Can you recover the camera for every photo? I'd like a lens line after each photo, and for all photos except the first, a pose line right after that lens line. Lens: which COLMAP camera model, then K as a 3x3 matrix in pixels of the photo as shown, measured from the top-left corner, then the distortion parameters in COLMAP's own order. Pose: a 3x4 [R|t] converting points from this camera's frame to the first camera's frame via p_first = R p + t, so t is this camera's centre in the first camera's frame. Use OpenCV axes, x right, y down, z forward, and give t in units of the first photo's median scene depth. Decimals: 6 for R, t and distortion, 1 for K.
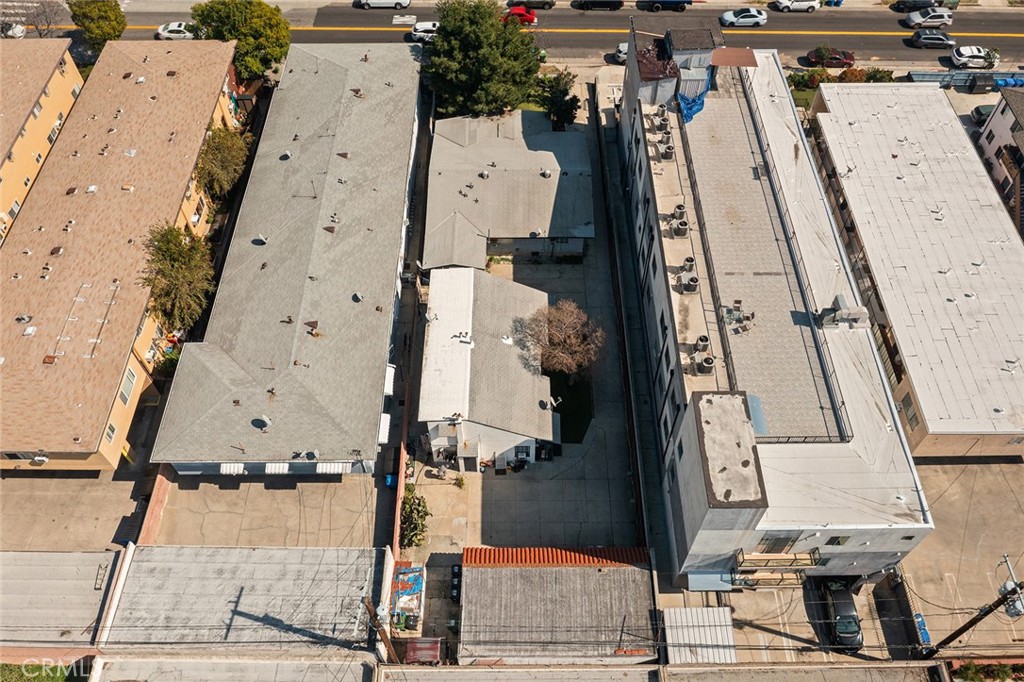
lens RADIAL K [[801.3, 0, 514.4], [0, 801.3, 344.7], [0, 0, 1]] dist [0.033542, -0.040586]
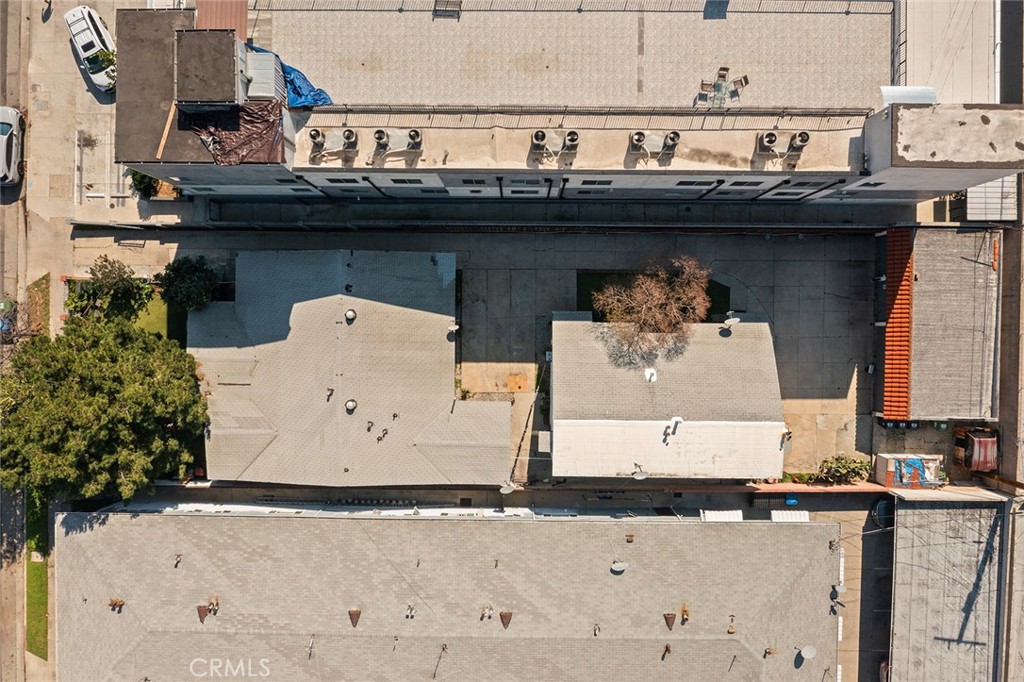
lens RADIAL K [[801.3, 0, 514.4], [0, 801.3, 344.7], [0, 0, 1]] dist [0.033542, -0.040586]
pose [[0.009770, -0.999642, -0.024906, 0.045552], [0.804412, -0.006938, 0.594032, -0.680268], [-0.593992, -0.025839, 0.804056, 0.487549]]
